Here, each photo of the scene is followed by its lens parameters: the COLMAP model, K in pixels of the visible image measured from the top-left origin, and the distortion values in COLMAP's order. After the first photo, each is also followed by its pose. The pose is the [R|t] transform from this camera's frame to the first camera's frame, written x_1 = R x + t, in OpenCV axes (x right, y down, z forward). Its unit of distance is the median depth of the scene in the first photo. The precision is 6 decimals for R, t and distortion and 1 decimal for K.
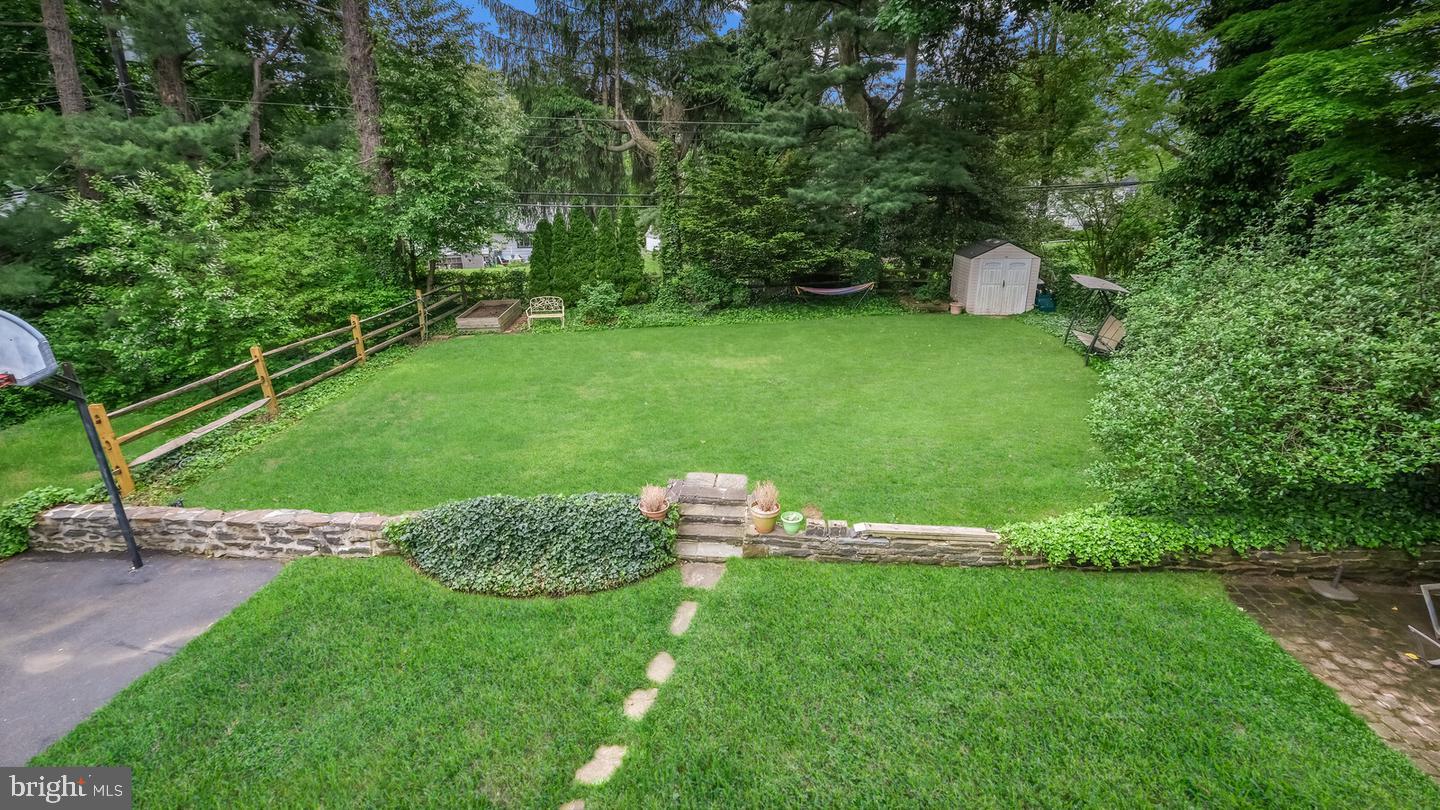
lens RADIAL K [[630.4, 0, 711.7], [0, 630.4, 400.5], [0, 0, 1]] dist [0.004659, -0.000302]
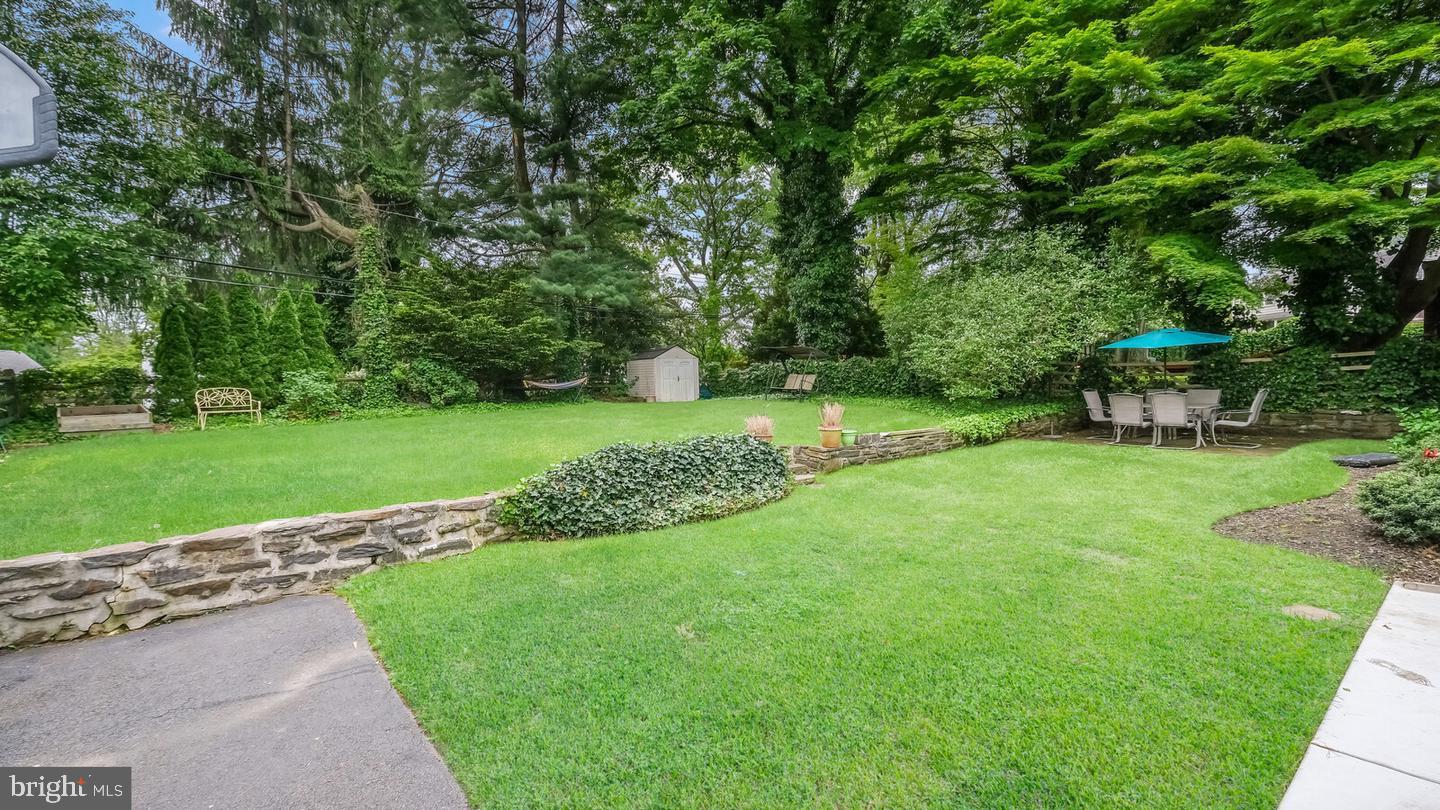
lens RADIAL K [[630.4, 0, 711.6], [0, 630.4, 394.1], [0, 0, 1]] dist [0.004659, -0.000302]
pose [[0.715792, -0.016697, 0.698113, -0.816736], [0.233267, 0.948006, -0.216499, 0.291139], [-0.658201, 0.317815, 0.682470, 0.300975]]
